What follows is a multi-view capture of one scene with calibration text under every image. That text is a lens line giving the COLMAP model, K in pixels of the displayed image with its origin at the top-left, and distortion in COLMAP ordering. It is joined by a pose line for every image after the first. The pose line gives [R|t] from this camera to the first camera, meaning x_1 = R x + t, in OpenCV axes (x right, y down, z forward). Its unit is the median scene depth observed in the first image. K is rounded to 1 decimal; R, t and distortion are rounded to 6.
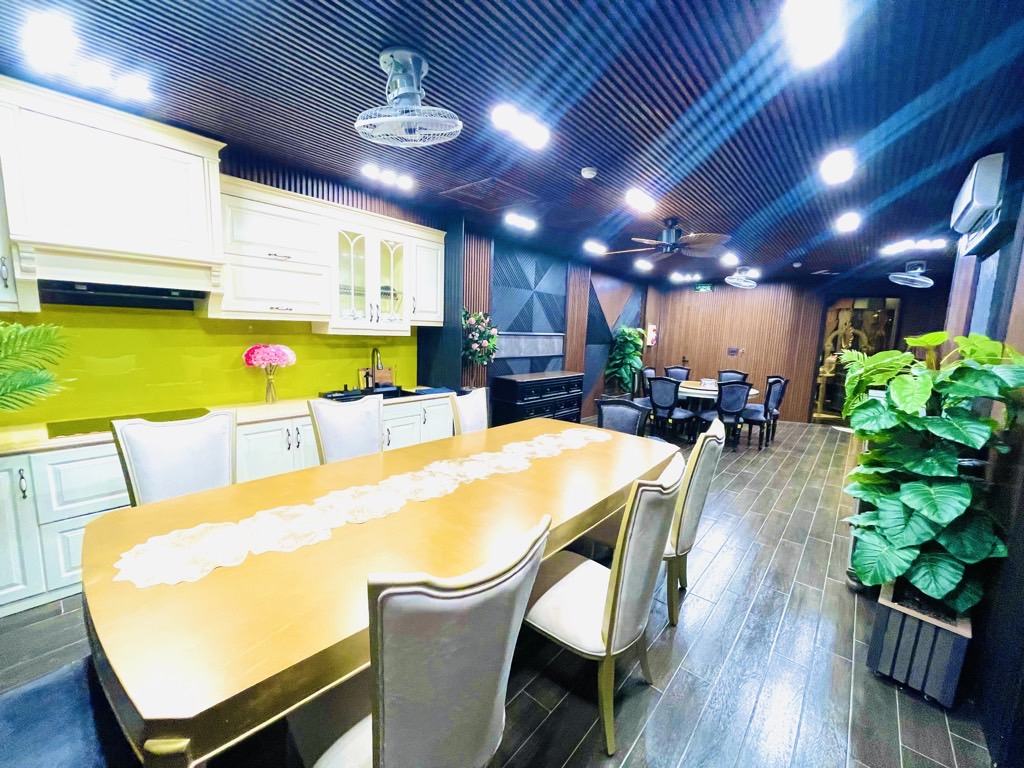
lens RADIAL K [[418.4, 0, 507.7], [0, 418.4, 390.5], [0, 0, 1]] dist [-0.002871, -0.001243]
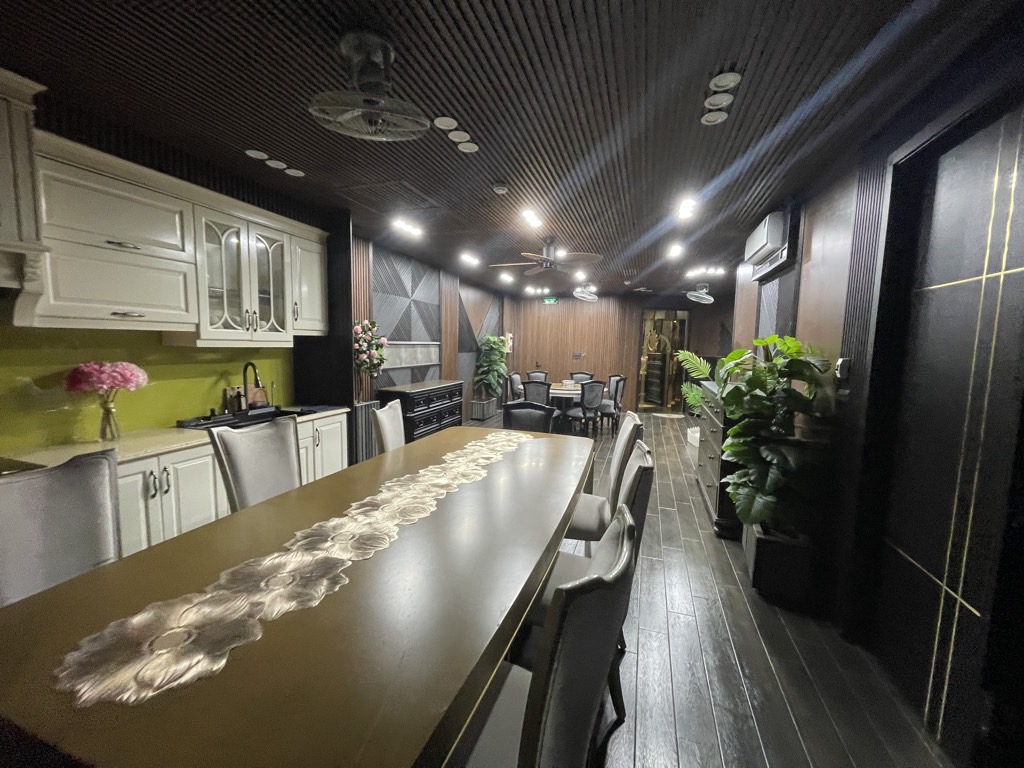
lens RADIAL K [[418.4, 0, 511.5], [0, 418.4, 385.7], [0, 0, 1]] dist [-0.002871, -0.001243]
pose [[0.921486, -0.056693, 0.384252, -0.104290], [0.070064, 0.997324, -0.020875, -0.000176], [-0.382040, 0.046159, 0.922992, 0.018683]]
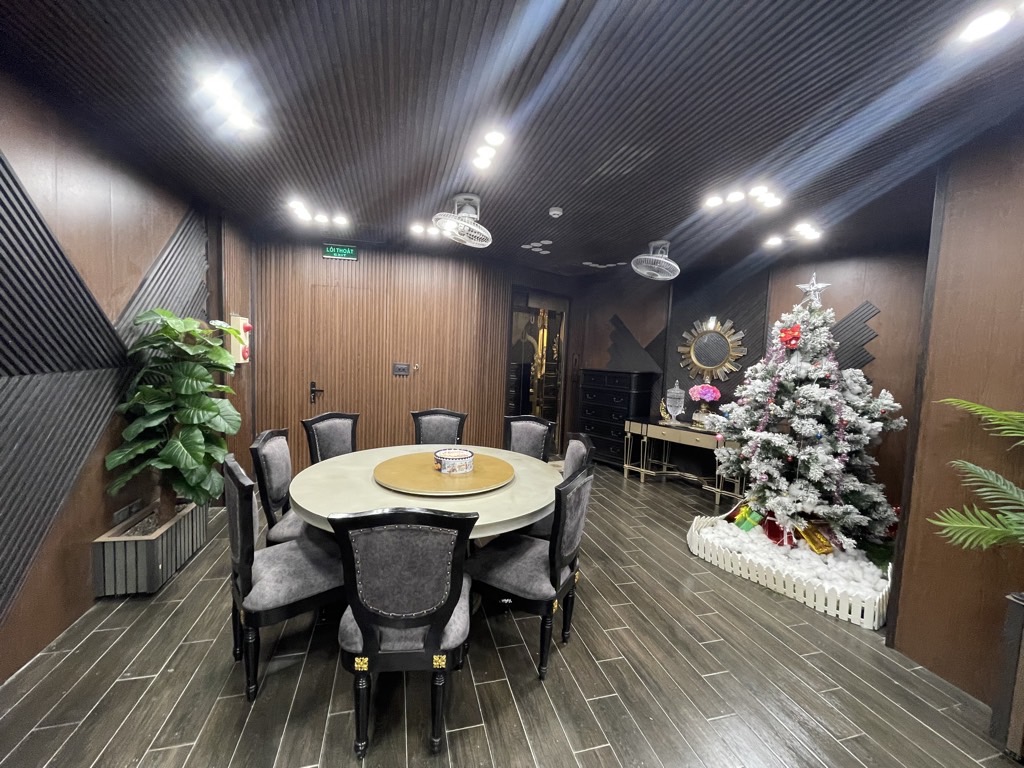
lens RADIAL K [[418.4, 0, 506.3], [0, 418.4, 384.7], [0, 0, 1]] dist [-0.002871, -0.001243]
pose [[0.567708, -0.076610, 0.819658, 0.205792], [0.101768, 0.994554, 0.022470, -0.100601], [-0.816916, 0.070658, 0.572413, 0.784246]]
